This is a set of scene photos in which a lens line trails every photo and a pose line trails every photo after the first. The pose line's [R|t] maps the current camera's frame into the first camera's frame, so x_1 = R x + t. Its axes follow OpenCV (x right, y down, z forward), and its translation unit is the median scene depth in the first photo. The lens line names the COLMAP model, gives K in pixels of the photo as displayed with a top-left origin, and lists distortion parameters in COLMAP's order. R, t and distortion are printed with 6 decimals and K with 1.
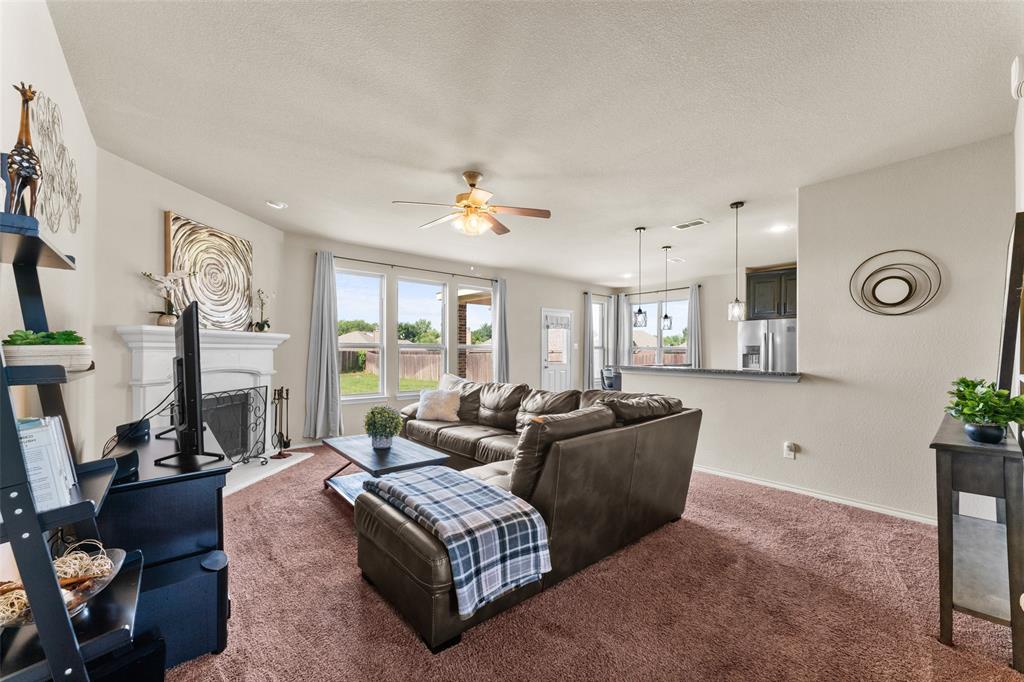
lens RADIAL K [[407.4, 0, 510.7], [0, 407.4, 347.4], [0, 0, 1]] dist [0.001022, 0.000056]
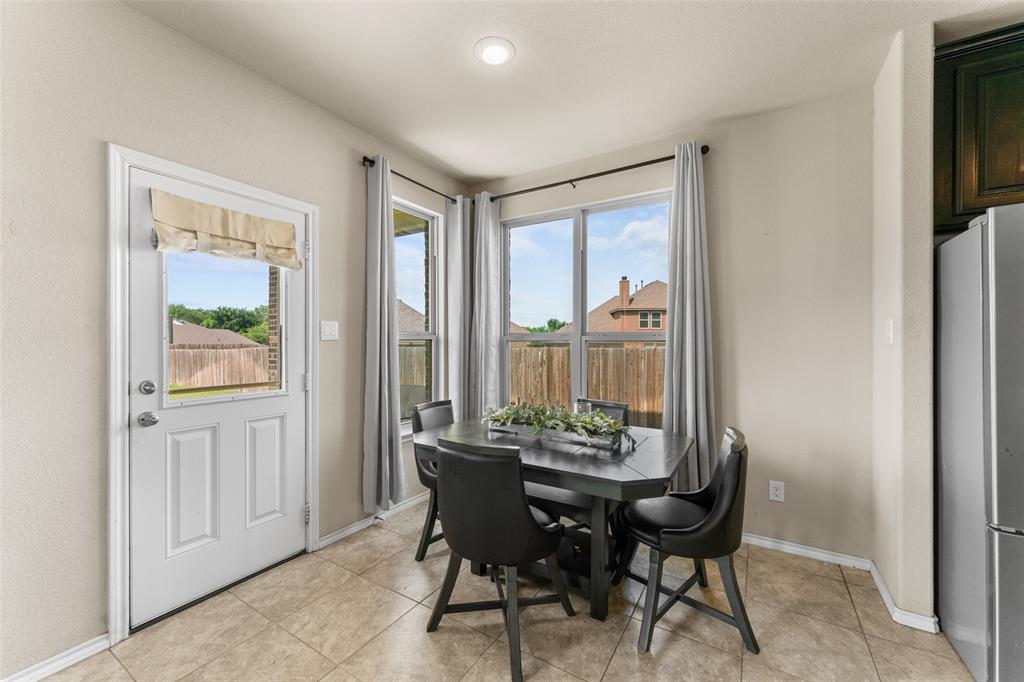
lens RADIAL K [[403.6, 0, 507.7], [0, 403.6, 341.2], [0, 0, 1]] dist [-0.000061, 0.000057]
pose [[0.953951, -0.003108, 0.299946, 0.428217], [0.001502, 0.999983, 0.005583, 0.007849], [-0.299959, -0.004875, 0.953940, 1.491570]]
